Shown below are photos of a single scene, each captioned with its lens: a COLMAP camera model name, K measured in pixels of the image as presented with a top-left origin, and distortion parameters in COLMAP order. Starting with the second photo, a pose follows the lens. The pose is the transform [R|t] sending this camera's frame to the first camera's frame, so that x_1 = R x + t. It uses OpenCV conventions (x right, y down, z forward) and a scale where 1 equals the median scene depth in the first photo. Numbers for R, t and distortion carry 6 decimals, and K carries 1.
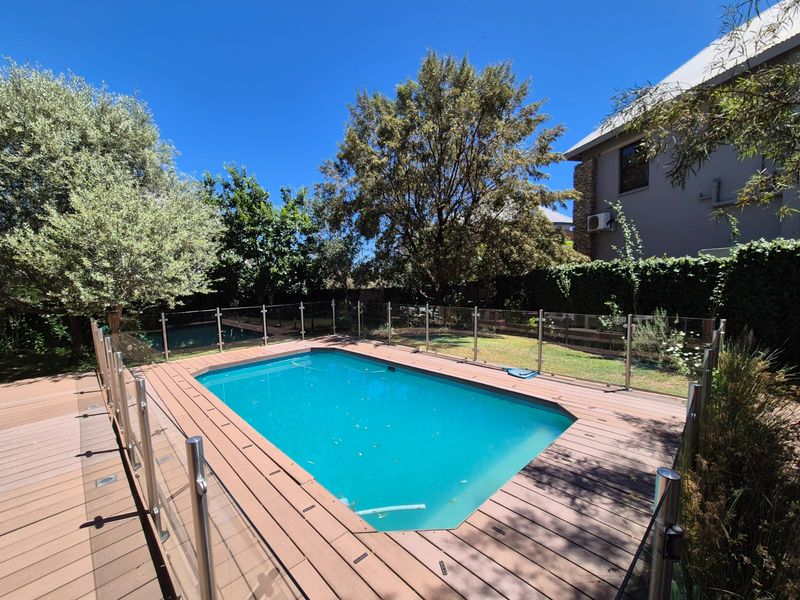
lens RADIAL K [[328.4, 0, 392.8], [0, 328.4, 302.9], [0, 0, 1]] dist [0.000418, 0.000091]
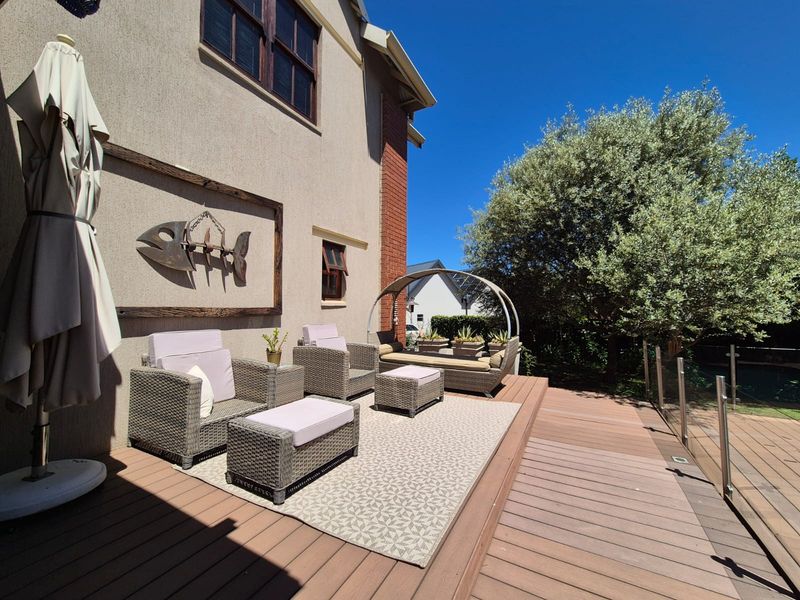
lens RADIAL K [[328.4, 0, 392.8], [0, 328.4, 302.9], [0, 0, 1]] dist [0.000418, 0.000091]
pose [[0.267672, 0.014822, -0.963396, -0.202209], [-0.085009, 0.996346, -0.008290, 0.007814], [0.959753, 0.084116, 0.267954, 0.067063]]
